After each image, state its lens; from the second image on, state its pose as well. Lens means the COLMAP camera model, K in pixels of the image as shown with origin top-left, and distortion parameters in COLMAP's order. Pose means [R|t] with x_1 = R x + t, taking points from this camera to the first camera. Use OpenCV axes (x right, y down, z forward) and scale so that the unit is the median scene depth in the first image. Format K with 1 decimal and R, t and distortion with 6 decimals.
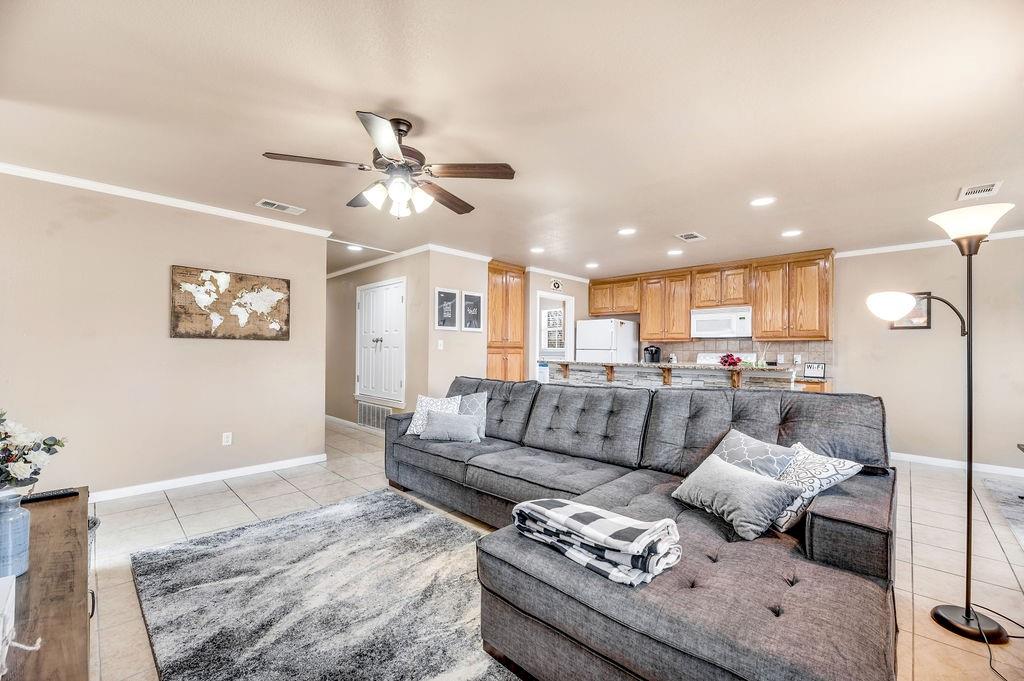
lens RADIAL K [[414.1, 0, 502.2], [0, 414.1, 351.0], [0, 0, 1]] dist [0.002471, 0.000112]
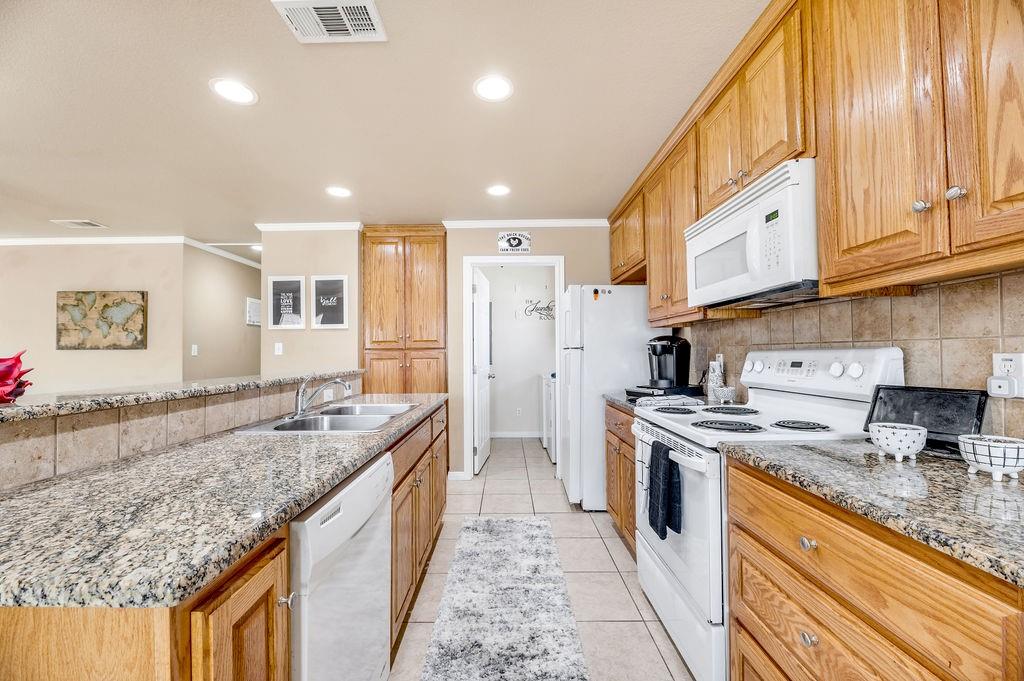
lens RADIAL K [[414.1, 0, 504.2], [0, 414.1, 341.1], [0, 0, 1]] dist [0.002471, 0.000112]
pose [[0.689071, -0.038550, -0.723668, 0.827041], [0.014328, 0.999114, -0.039580, 0.007988], [0.724552, 0.016904, 0.689012, 0.900003]]
